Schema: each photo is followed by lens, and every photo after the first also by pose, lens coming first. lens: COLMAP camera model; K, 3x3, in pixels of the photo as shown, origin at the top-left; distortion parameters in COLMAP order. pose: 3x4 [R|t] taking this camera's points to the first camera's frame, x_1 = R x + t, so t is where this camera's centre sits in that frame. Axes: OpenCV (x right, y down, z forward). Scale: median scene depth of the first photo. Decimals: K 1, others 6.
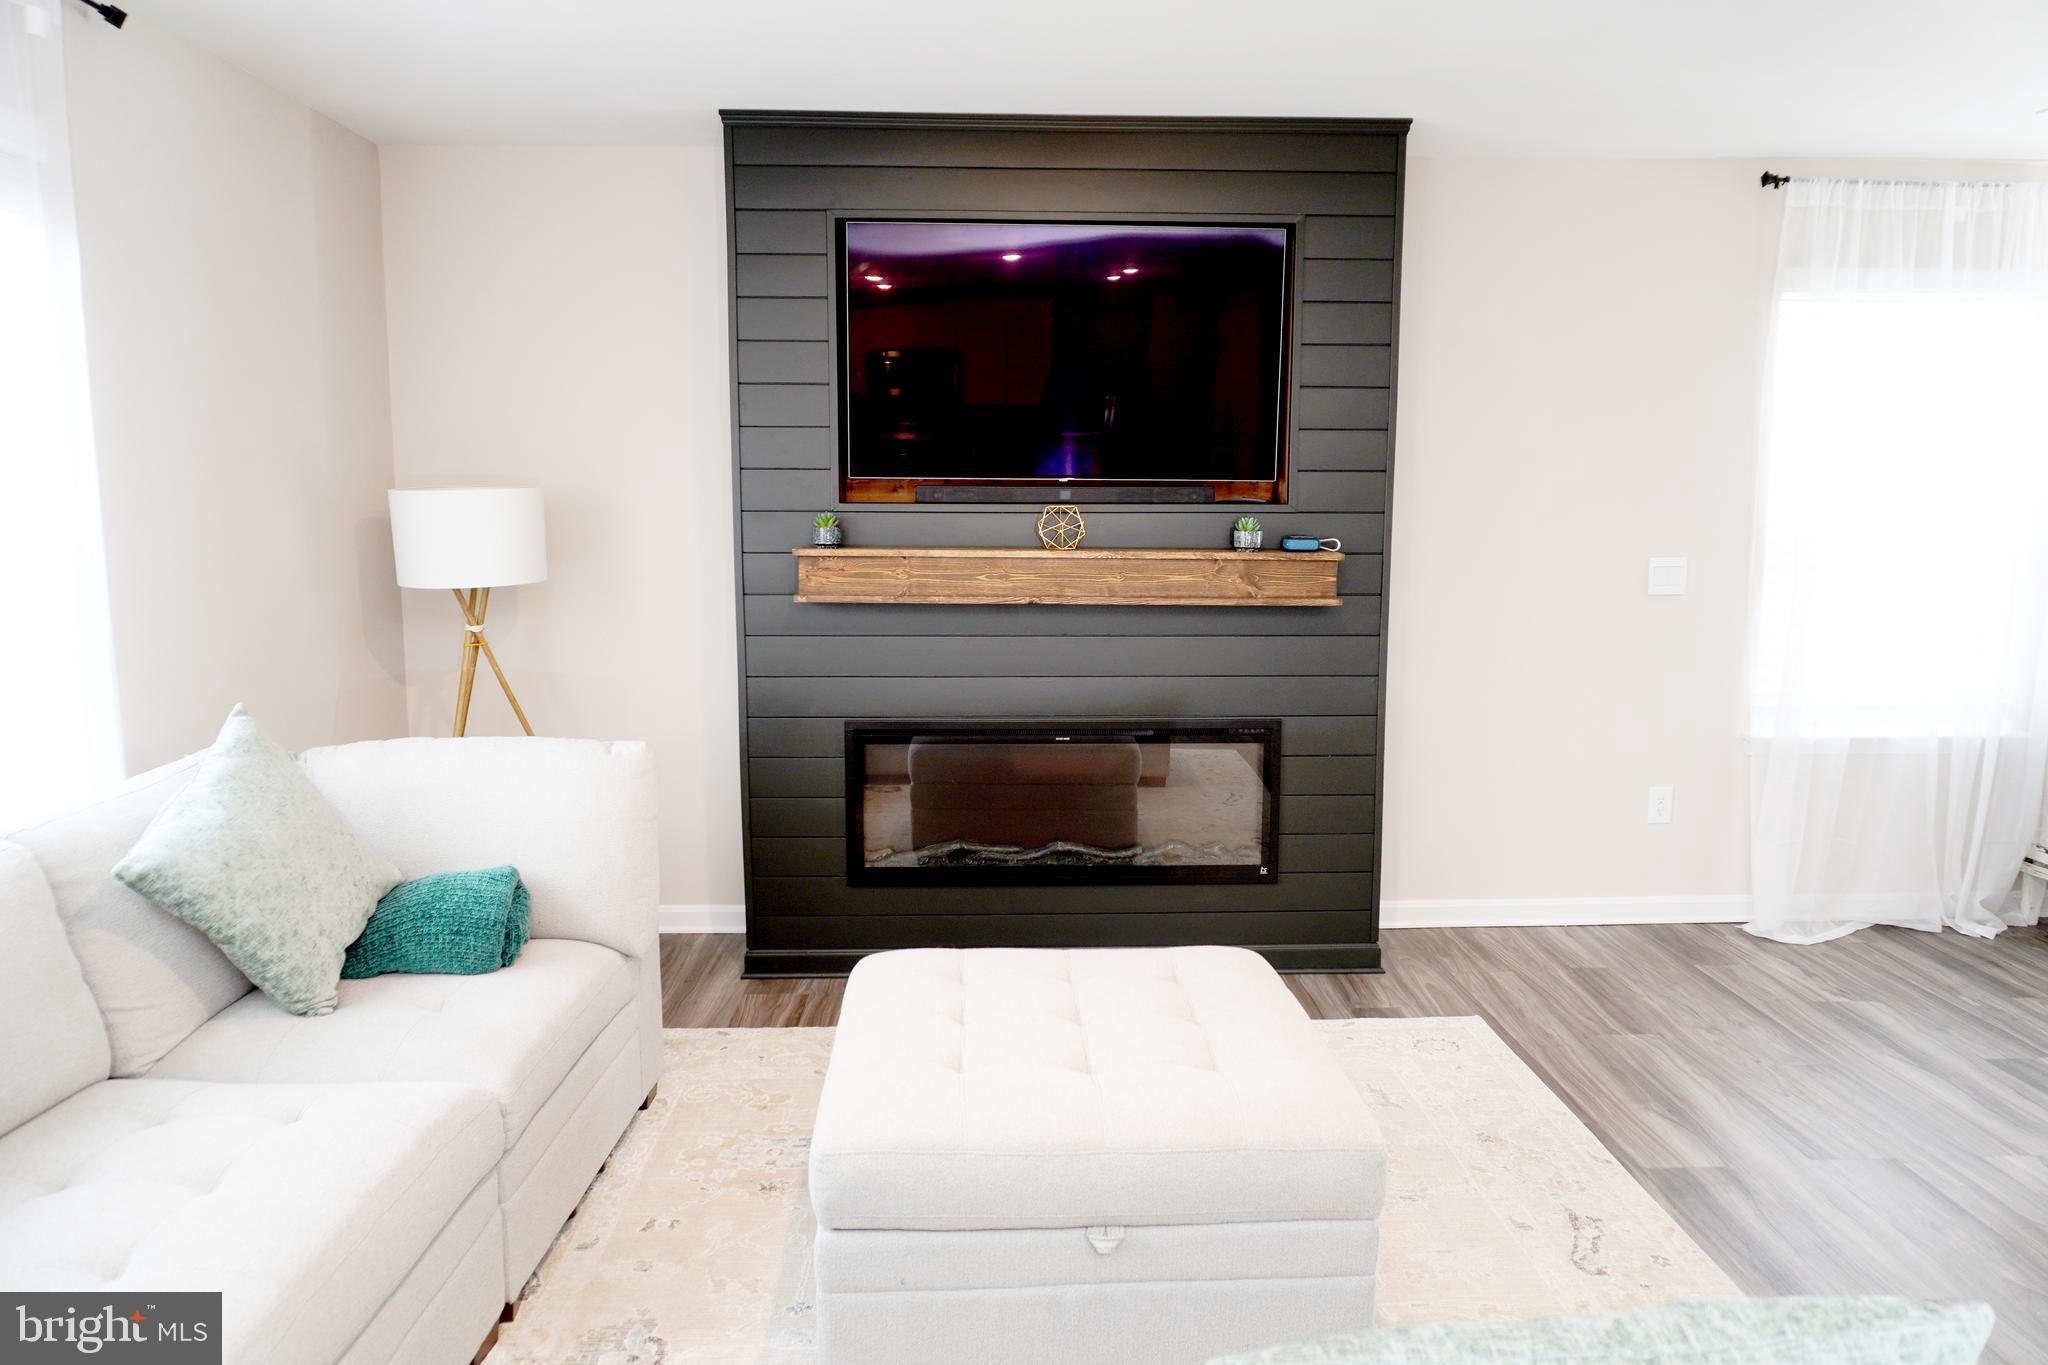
lens RADIAL K [[1367.8, 0, 1034.7], [0, 1367.8, 691.6], [0, 0, 1]] dist [-0.063436, 0.038819]
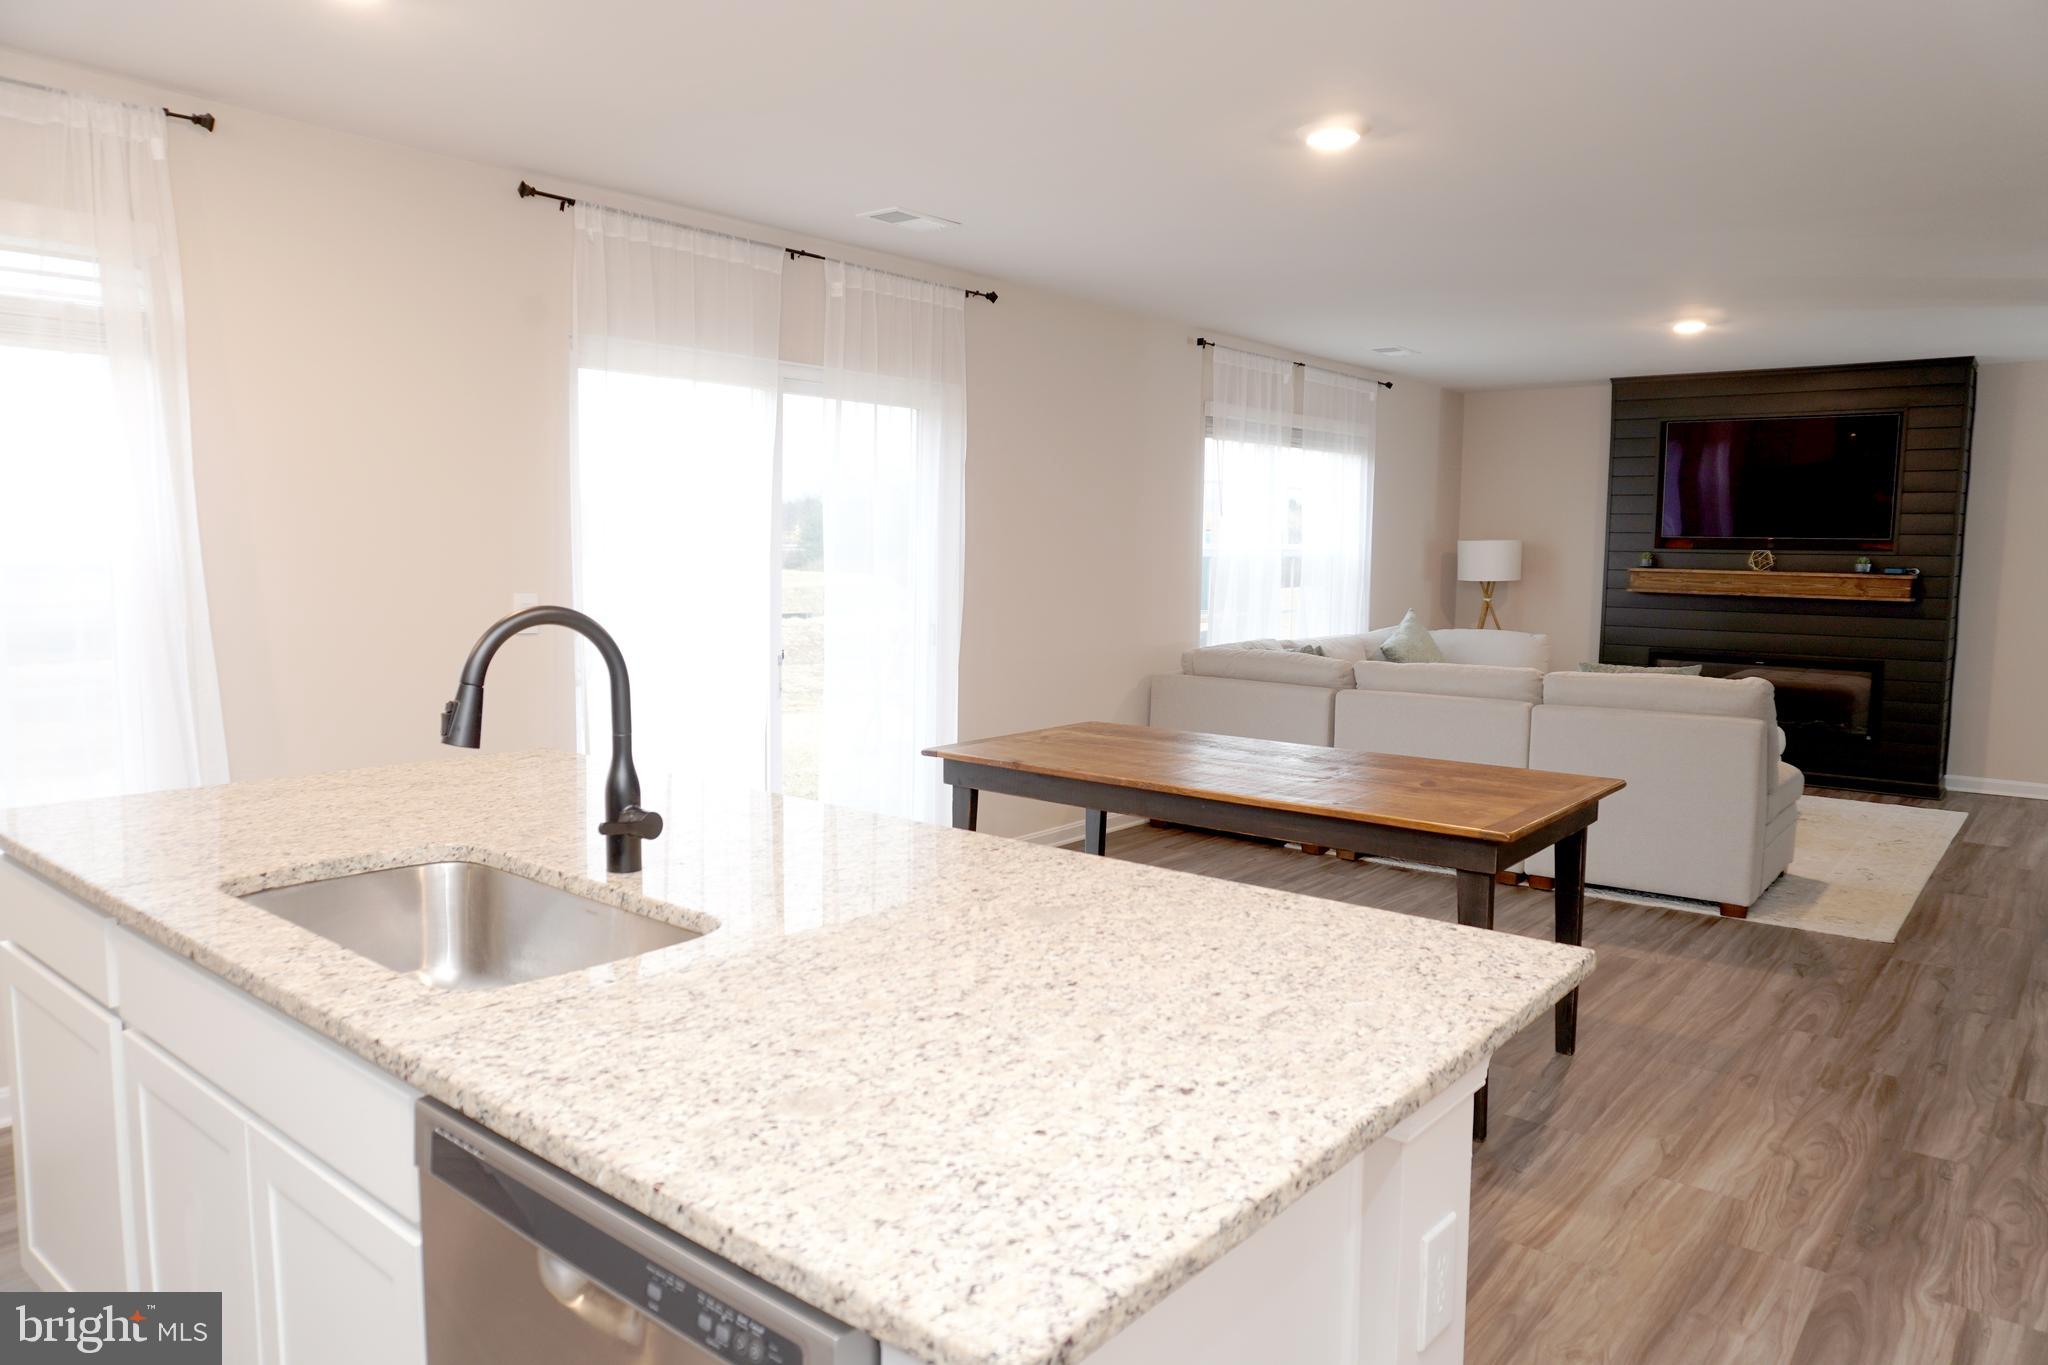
lens RADIAL K [[1370.6, 0, 1022.2], [0, 1370.6, 692.9], [0, 0, 1]] dist [-0.020361, -0.004429]
pose [[0.750858, 0.076516, -0.656017, 0.559307], [-0.100960, 0.994890, 0.000484, 0.199020], [0.652702, 0.065868, 0.754746, -1.331679]]
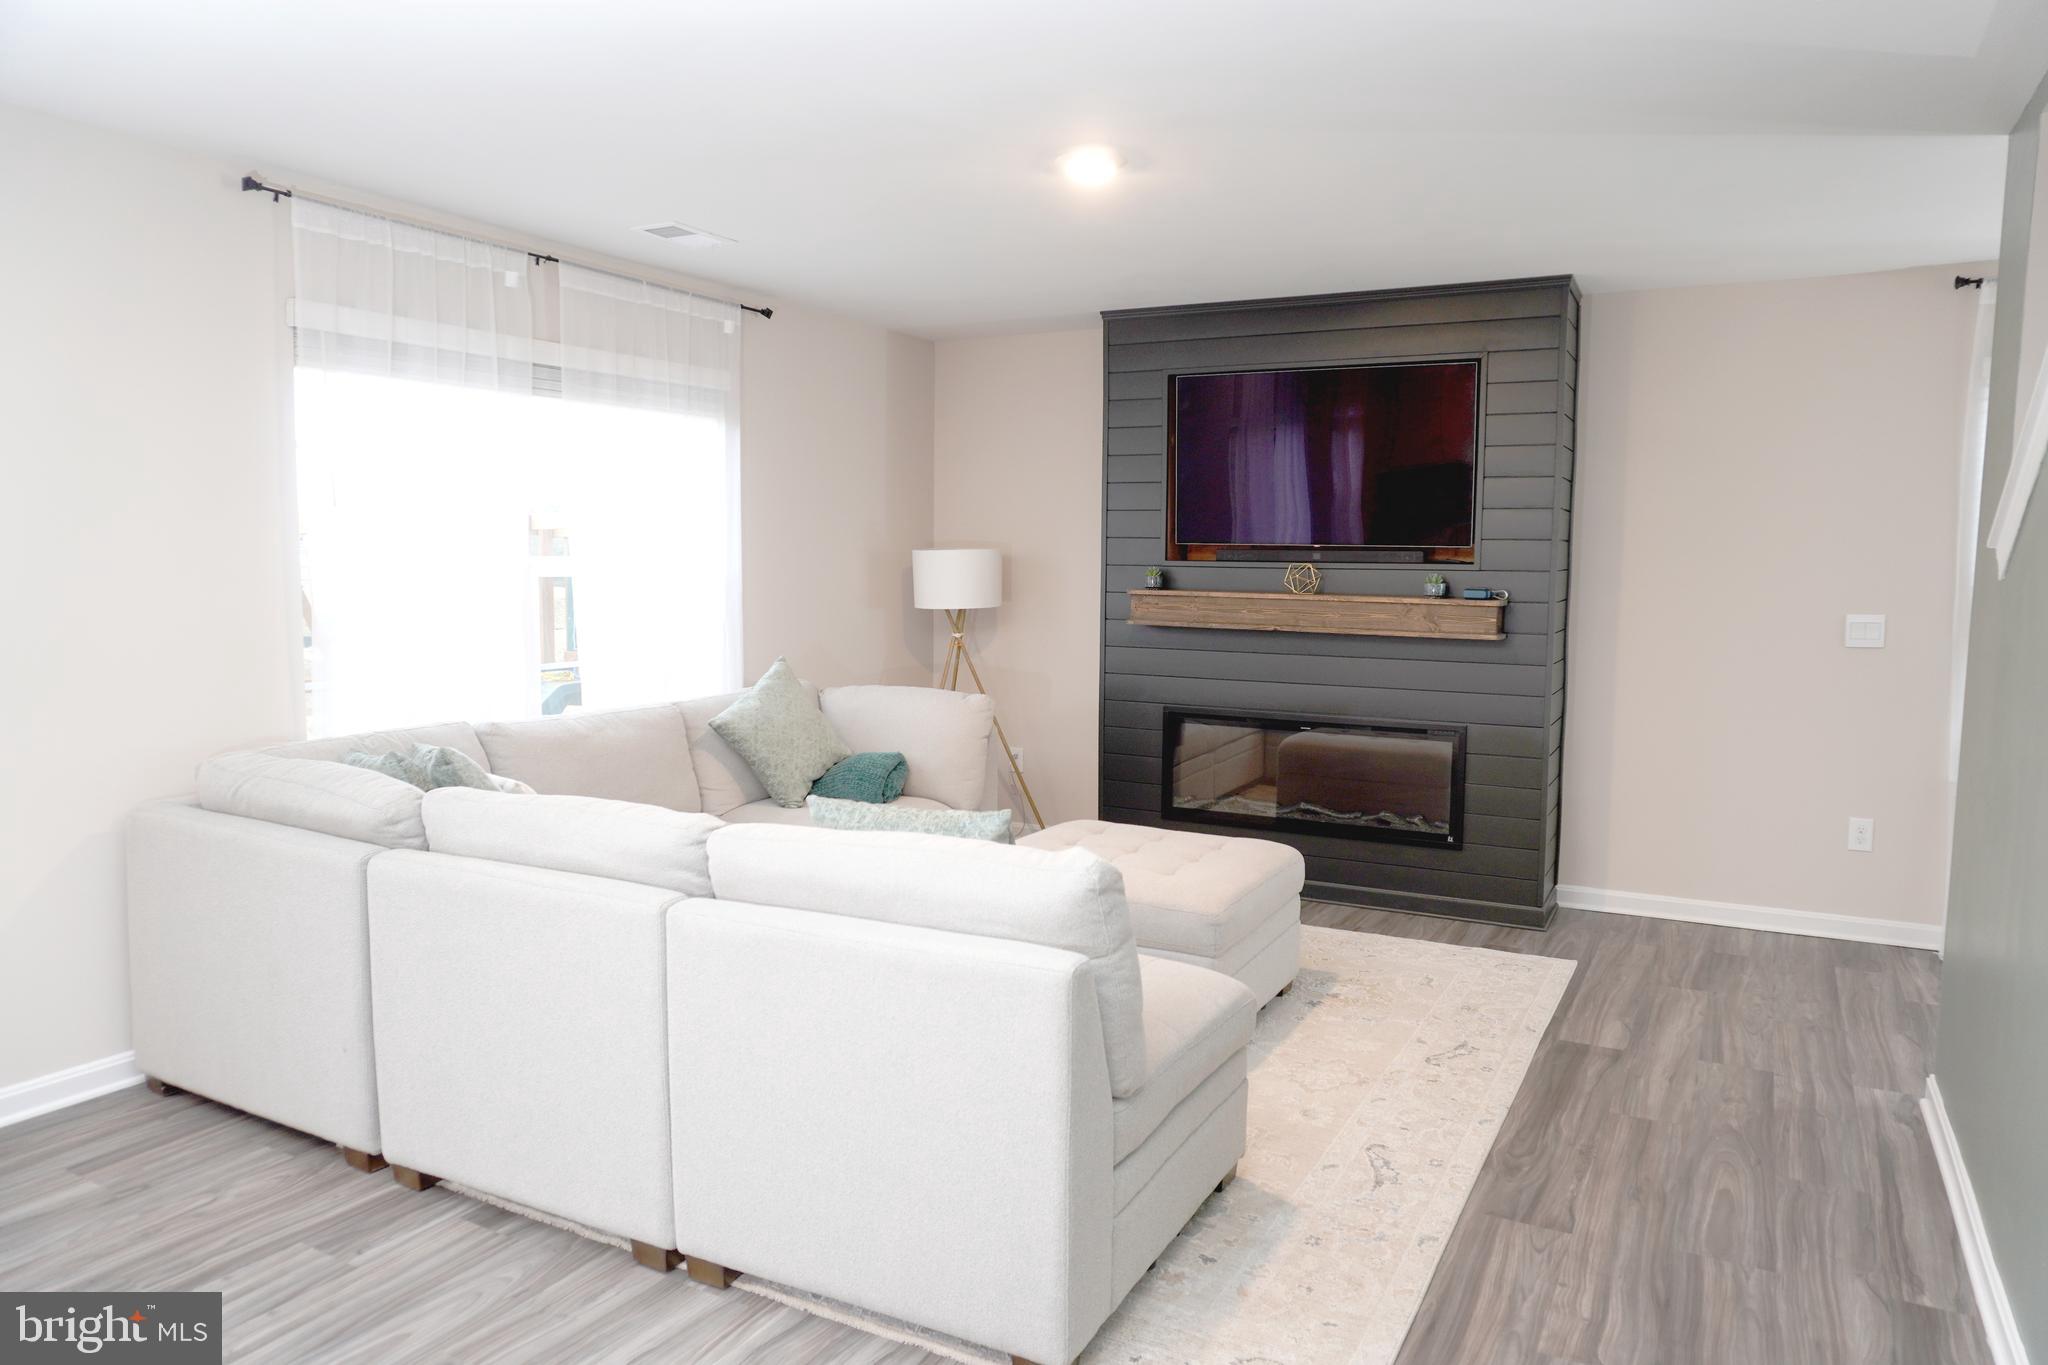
lens RADIAL K [[1367.8, 0, 1034.7], [0, 1367.8, 691.6], [0, 0, 1]] dist [-0.063436, 0.038819]
pose [[0.862565, 0.055358, -0.502909, 0.504037], [-0.078929, 0.996549, -0.025680, 0.057185], [0.499752, 0.061844, 0.863958, -0.372898]]
